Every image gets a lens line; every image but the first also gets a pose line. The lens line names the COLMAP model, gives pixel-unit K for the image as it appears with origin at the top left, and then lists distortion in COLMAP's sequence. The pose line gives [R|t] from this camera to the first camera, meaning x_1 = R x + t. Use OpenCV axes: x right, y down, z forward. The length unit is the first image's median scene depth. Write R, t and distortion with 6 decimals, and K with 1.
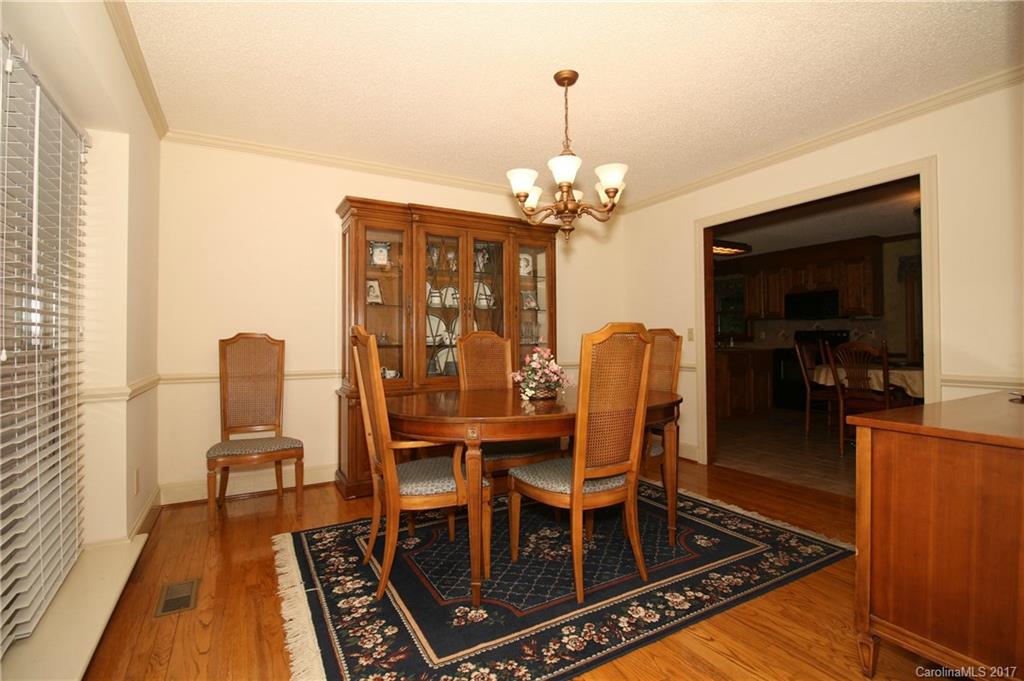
lens RADIAL K [[484.1, 0, 510.1], [0, 484.1, 333.5], [0, 0, 1]] dist [0.004917, -0.012967]
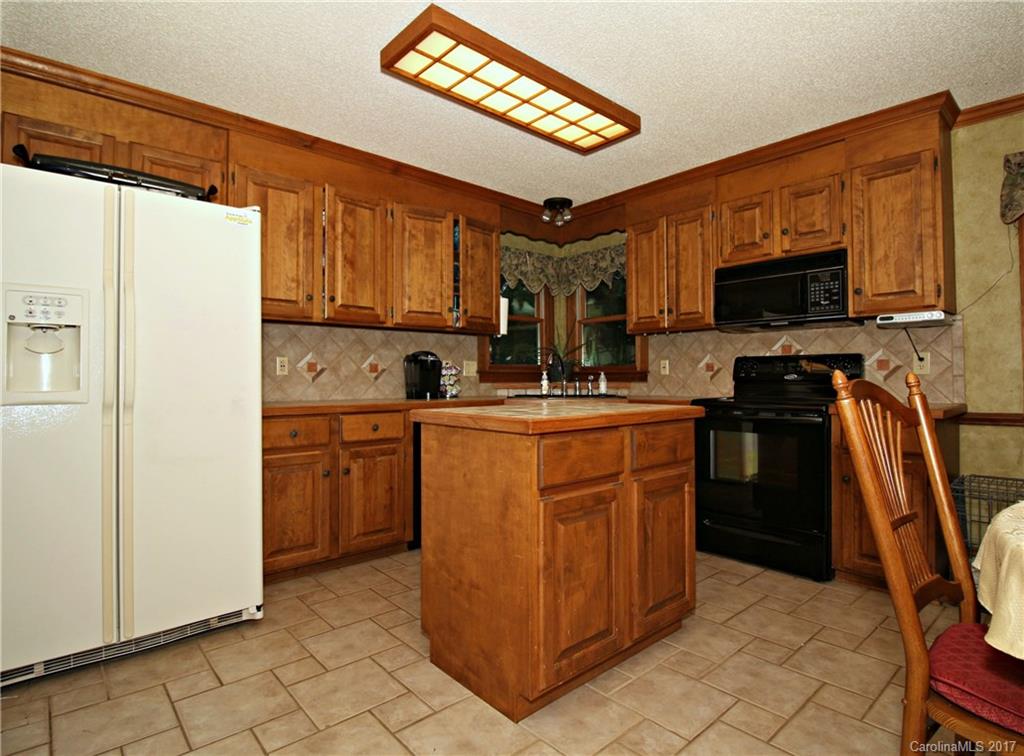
lens RADIAL K [[542.0, 0, 512.0], [0, 542.0, 378.0], [0, 0, 1]] dist [-0.019822, -0.001258]
pose [[0.977637, 0.005539, 0.210227, 0.320841], [-0.007640, 0.999929, 0.009180, 0.011443], [-0.210161, -0.010581, 0.977609, 0.624241]]
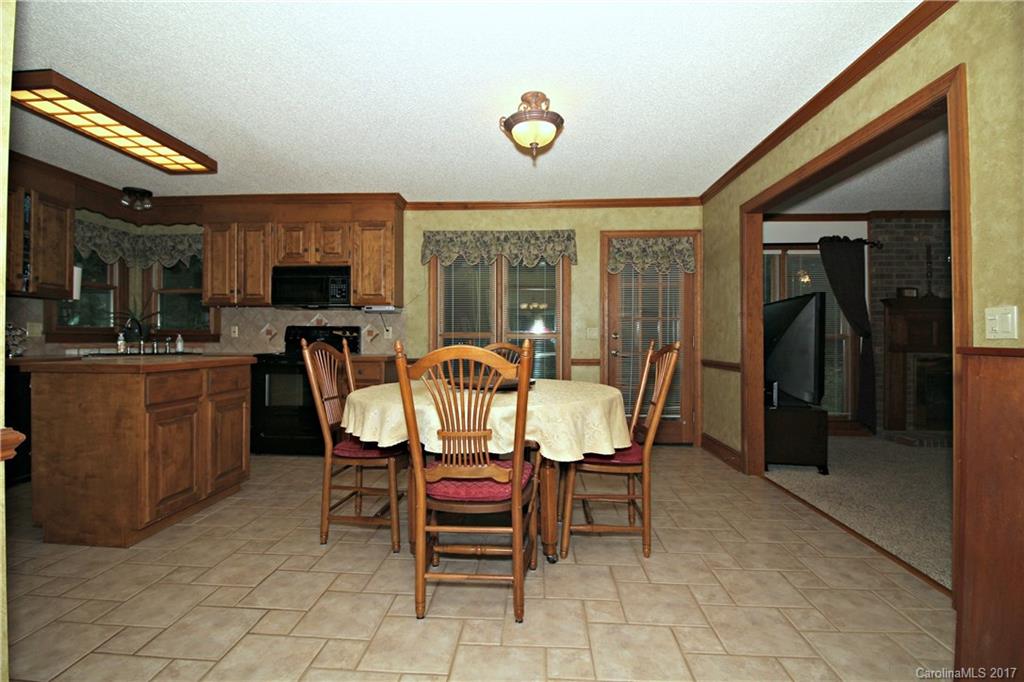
lens RADIAL K [[484.1, 0, 510.1], [0, 484.1, 334.0], [0, 0, 1]] dist [0.004917, -0.012967]
pose [[0.544954, 0.020196, 0.838222, 0.230570], [-0.019154, 0.999749, -0.011635, 0.007928], [-0.838247, -0.009715, 0.545204, 0.435867]]
